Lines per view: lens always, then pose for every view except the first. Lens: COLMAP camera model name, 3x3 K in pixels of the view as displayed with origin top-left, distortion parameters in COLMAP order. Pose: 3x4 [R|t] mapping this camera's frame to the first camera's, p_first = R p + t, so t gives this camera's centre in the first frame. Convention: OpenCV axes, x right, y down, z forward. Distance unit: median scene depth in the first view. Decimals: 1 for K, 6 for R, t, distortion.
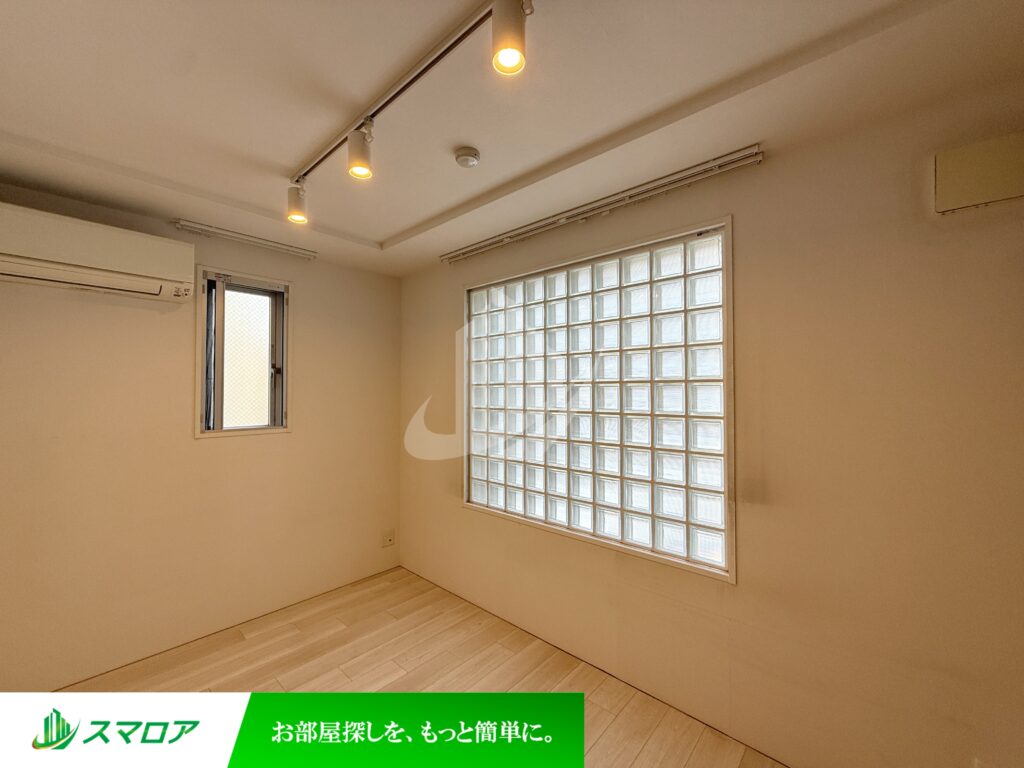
lens RADIAL K [[408.8, 0, 507.1], [0, 408.8, 385.8], [0, 0, 1]] dist [0.000536, -0.000351]
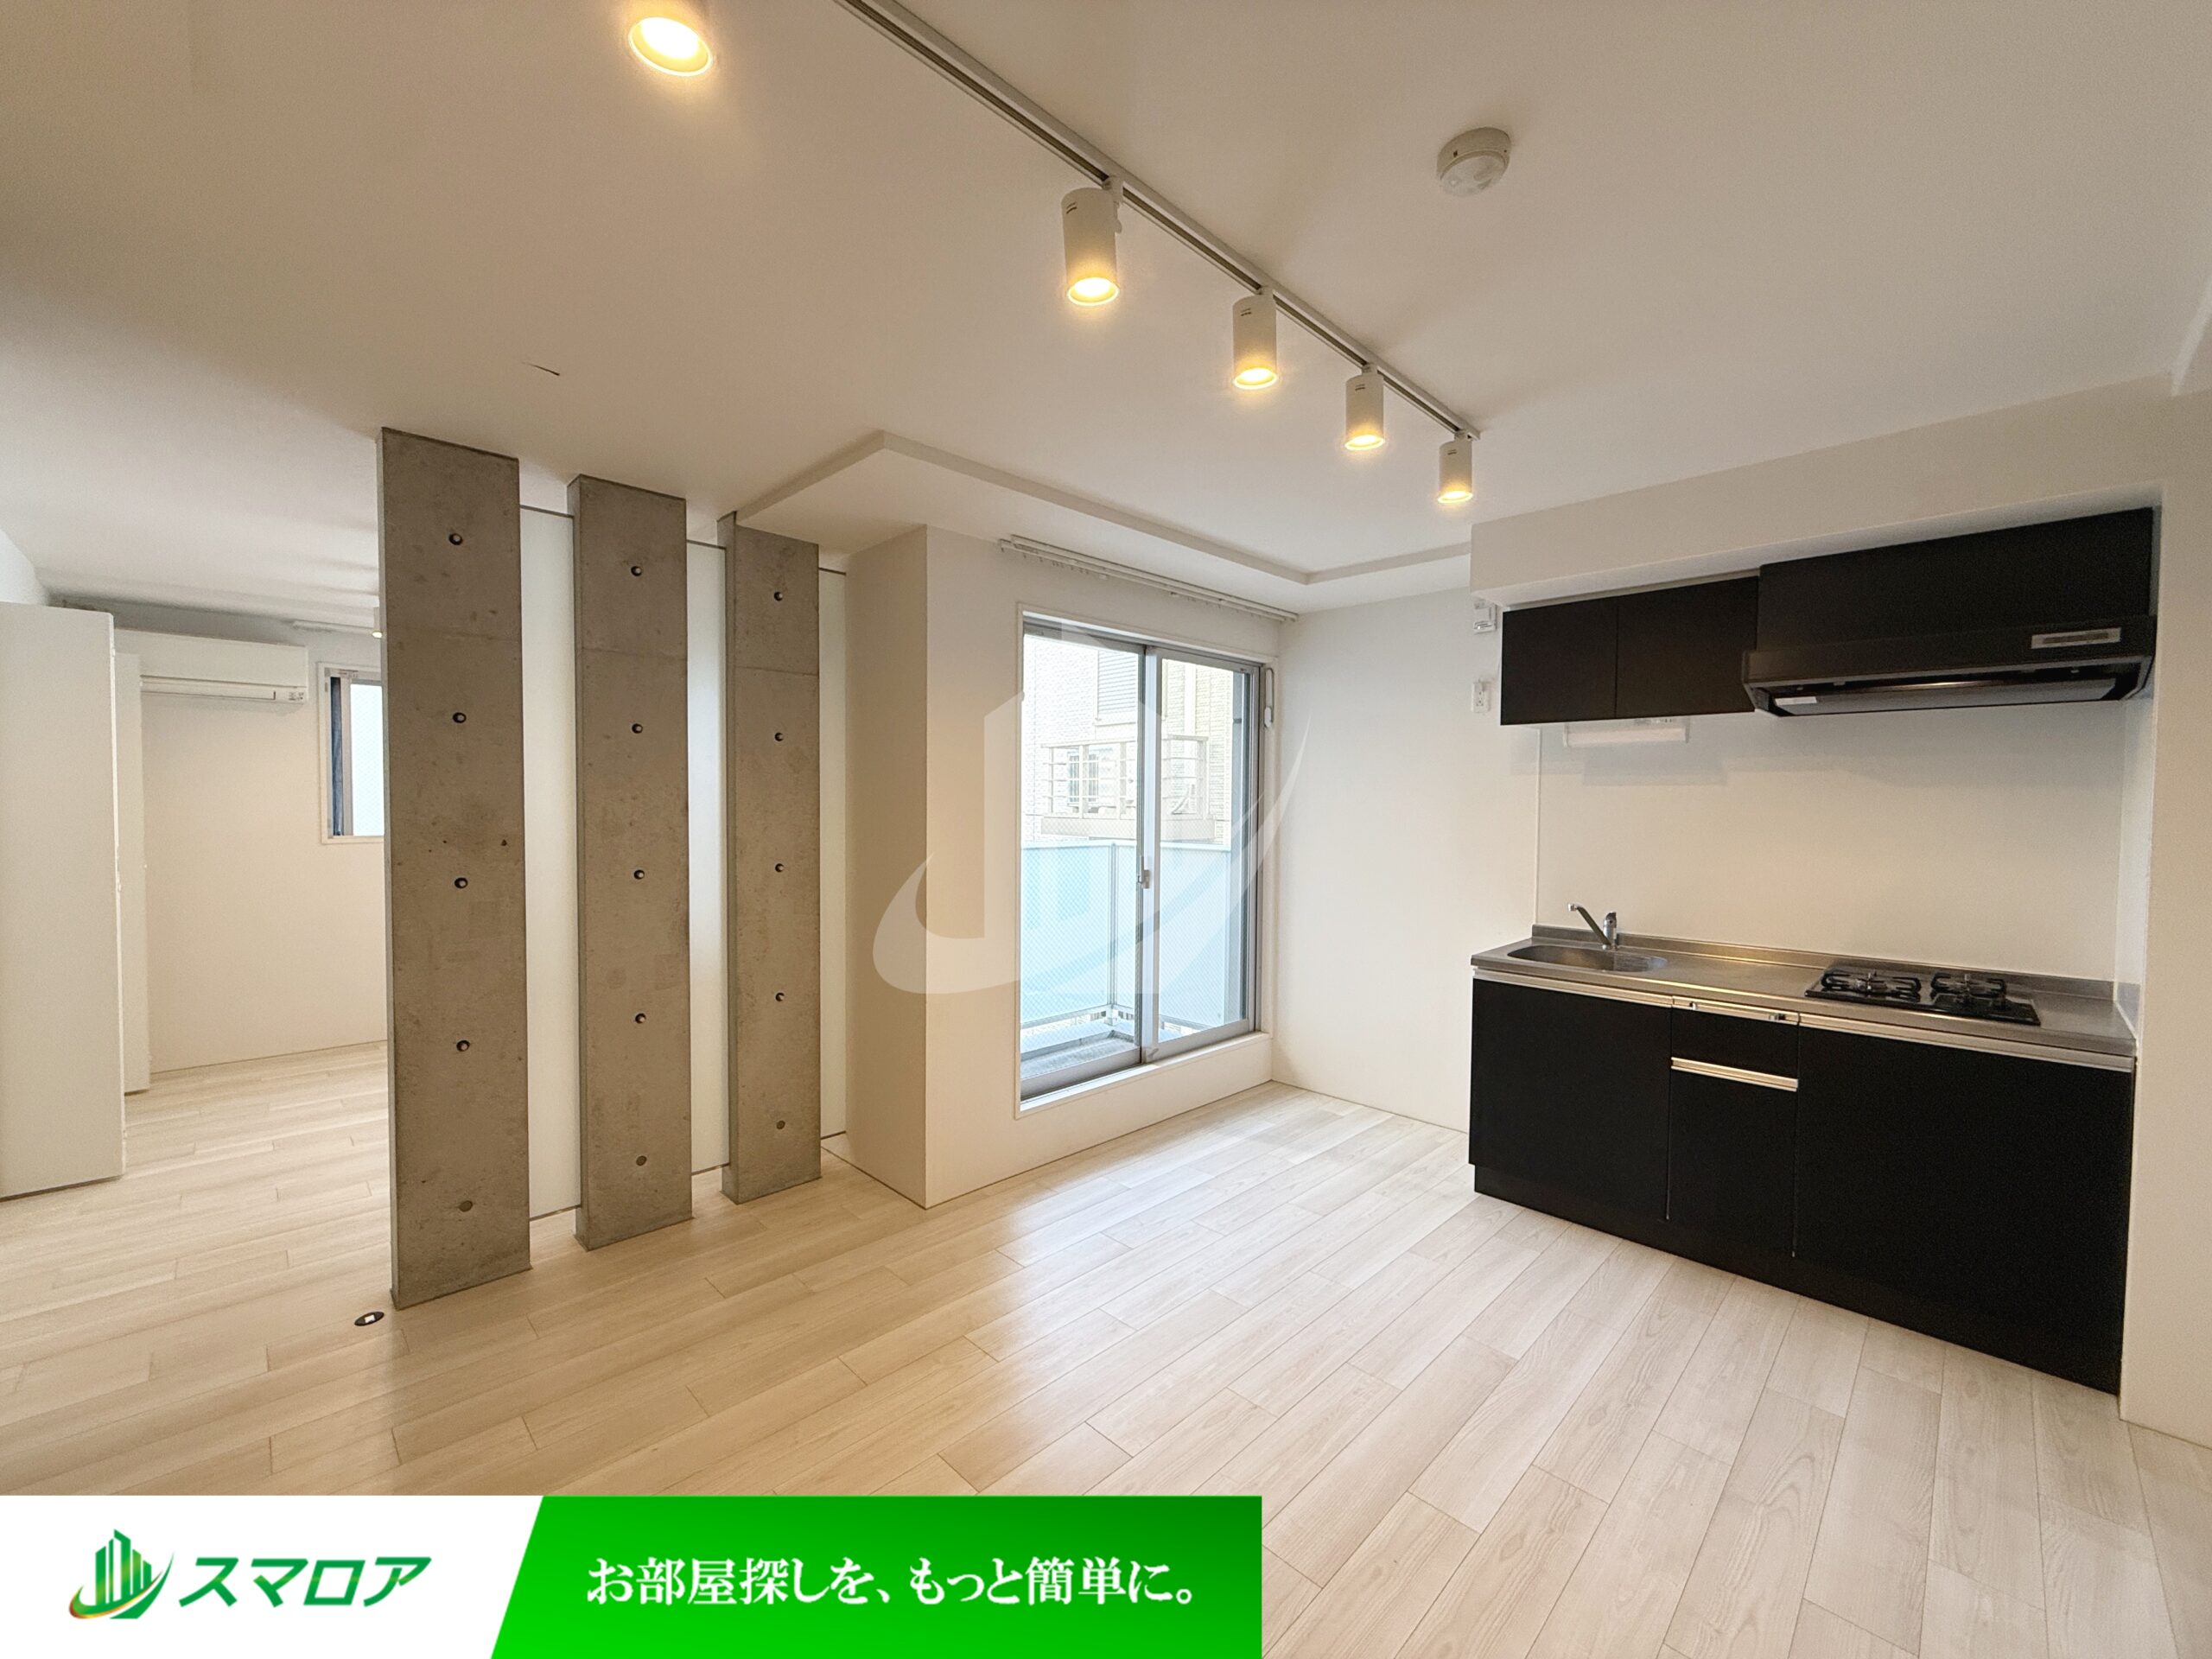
lens RADIAL K [[883.0, 0, 1101.2], [0, 883.0, 824.0], [0, 0, 1]] dist [0.000536, -0.000351]
pose [[0.998589, 0.007502, -0.052564, 3.735848], [-0.005000, 0.998856, 0.047563, -0.084845], [0.052861, -0.047233, 0.997484, -3.100769]]
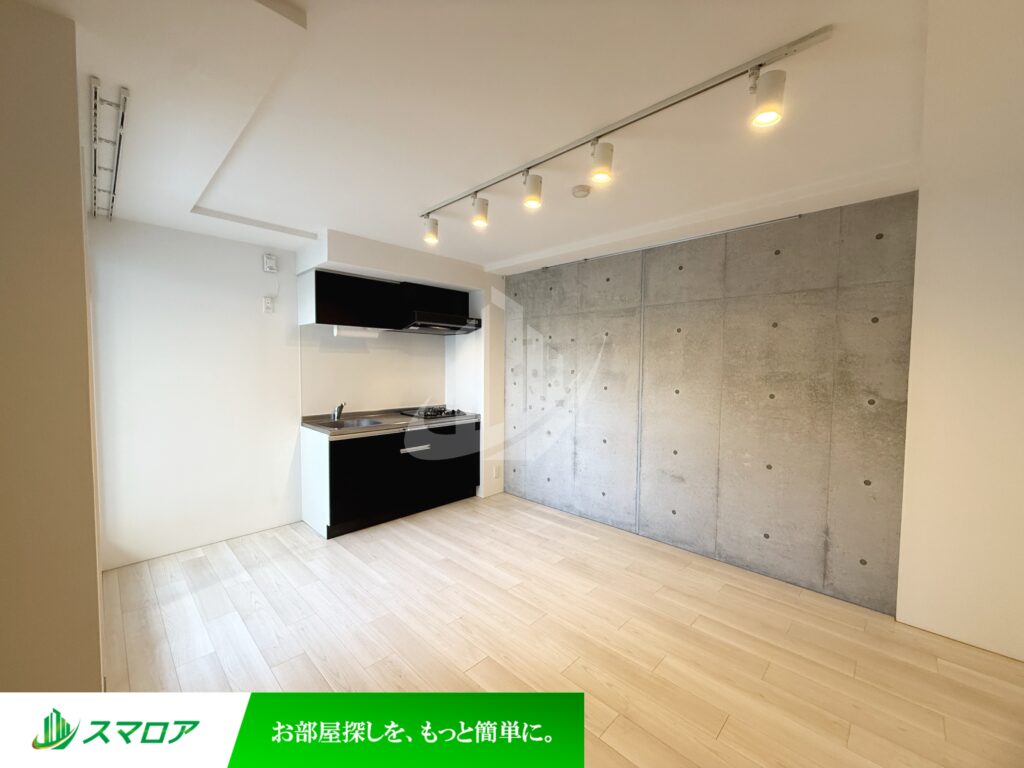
lens RADIAL K [[408.8, 0, 509.6], [0, 408.8, 383.4], [0, 0, 1]] dist [0.000536, -0.000351]
pose [[0.034628, -0.048113, 0.998241, 1.910609], [-0.030104, 0.998337, 0.049161, -0.034680], [-0.998947, -0.031754, 0.033122, -1.459048]]
